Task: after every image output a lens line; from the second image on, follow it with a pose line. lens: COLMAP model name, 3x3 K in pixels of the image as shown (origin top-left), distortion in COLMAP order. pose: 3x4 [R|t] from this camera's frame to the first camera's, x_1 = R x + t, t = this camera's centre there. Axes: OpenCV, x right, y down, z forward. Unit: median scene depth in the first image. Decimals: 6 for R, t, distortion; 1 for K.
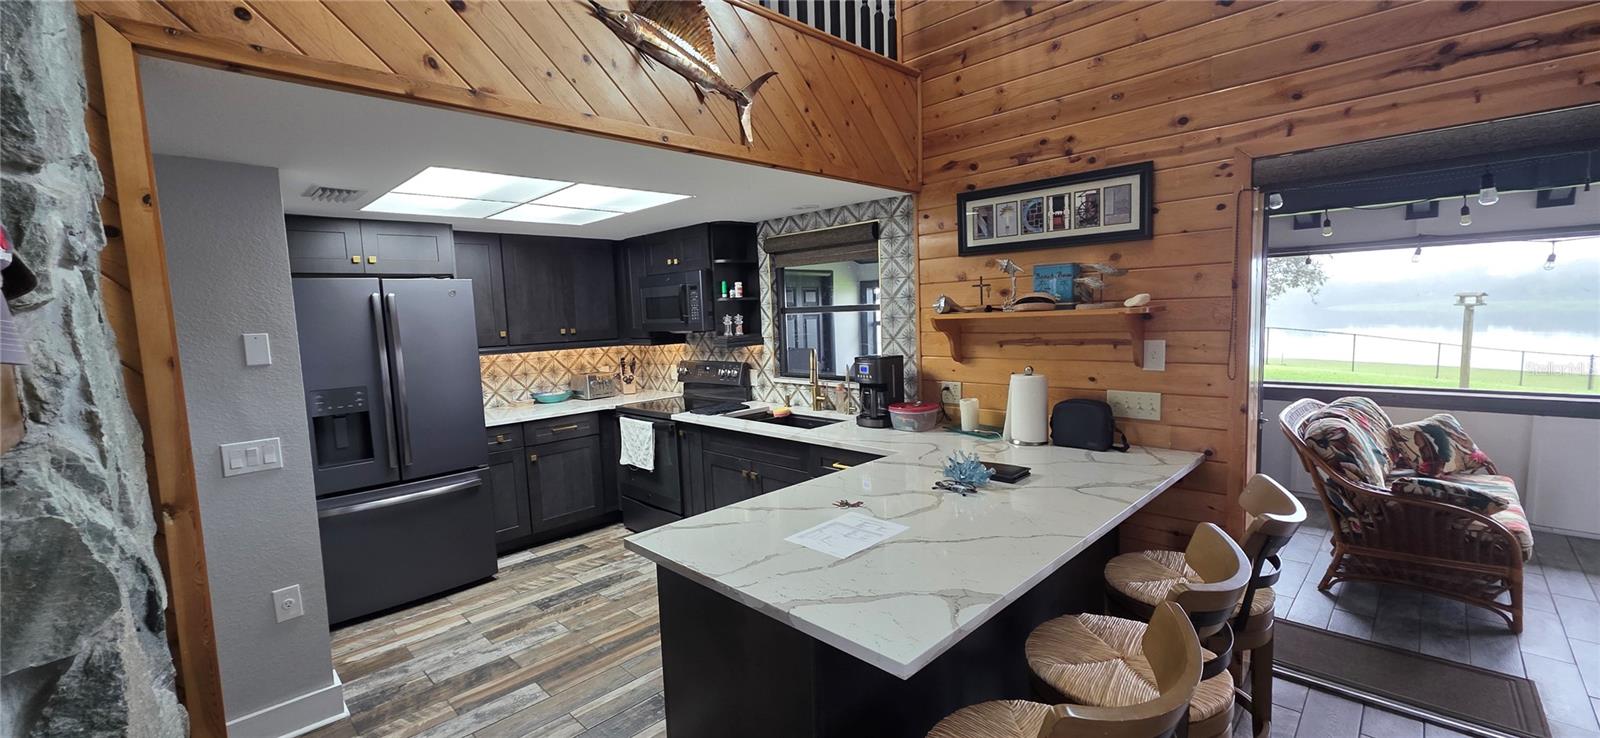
lens RADIAL K [[639.2, 0, 791.3], [0, 639.2, 370.4], [0, 0, 1]] dist [0.001957, -0.000099]
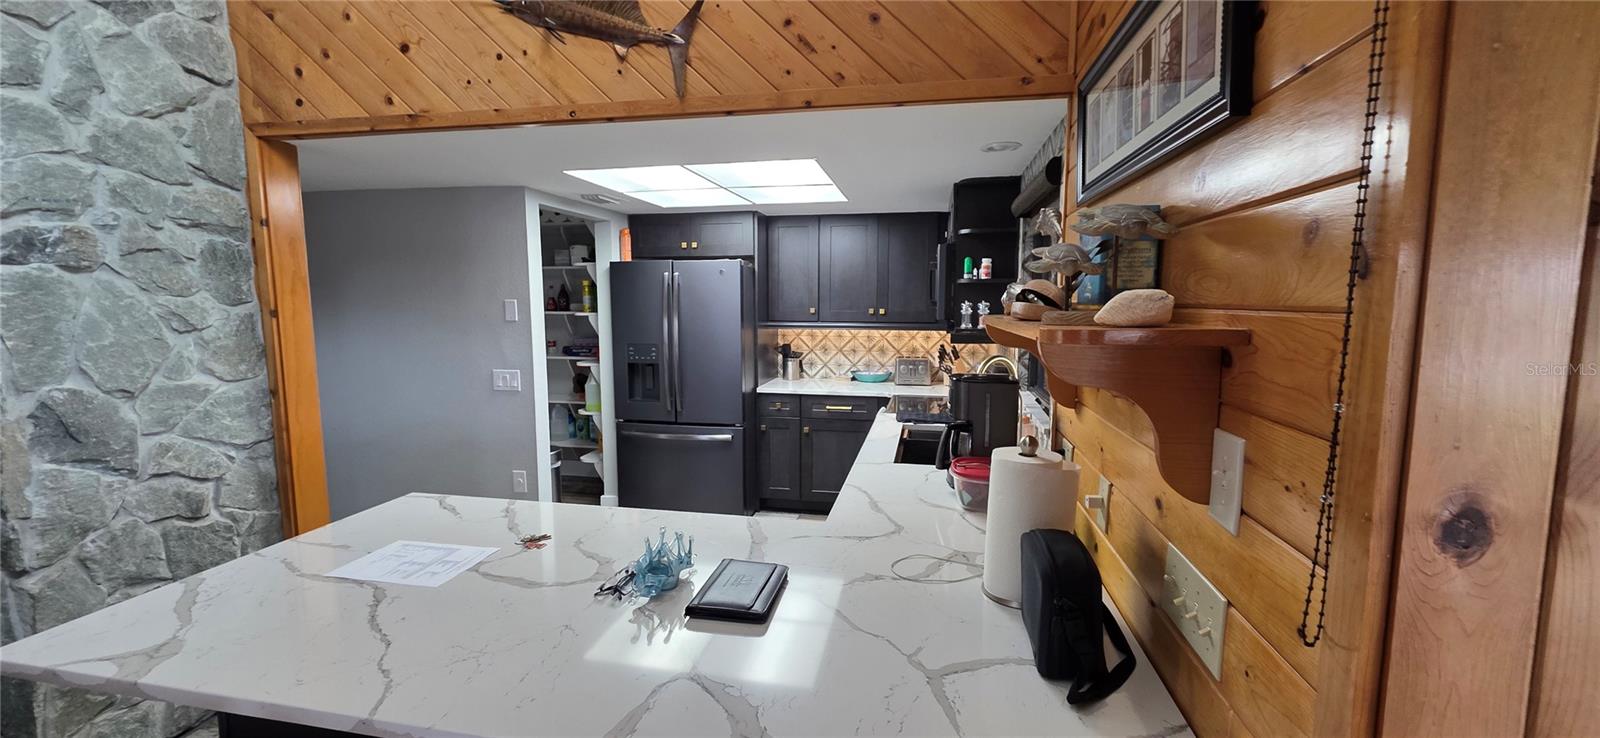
lens RADIAL K [[639.2, 0, 791.3], [0, 639.2, 370.4], [0, 0, 1]] dist [0.001957, -0.000099]
pose [[0.554901, 0.131385, -0.821476, 0.546009], [-0.100683, 0.990798, 0.090456, -0.065820], [0.825801, 0.032515, 0.563023, 0.490123]]
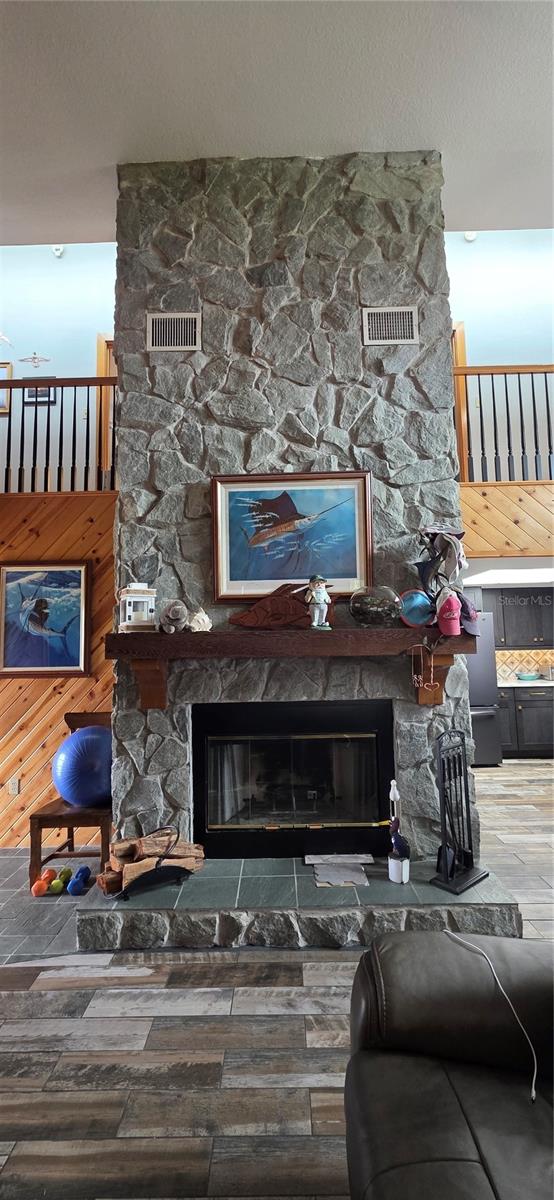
lens RADIAL K [[479.4, 0, 277.0], [0, 479.4, 600.0], [0, 0, 1]] dist [0.001957, -0.000099]
pose [[0.703606, -0.035894, -0.709684, 0.122622], [-0.069603, 0.990439, -0.119101, 0.054815], [0.707174, 0.133197, 0.694380, -0.628483]]
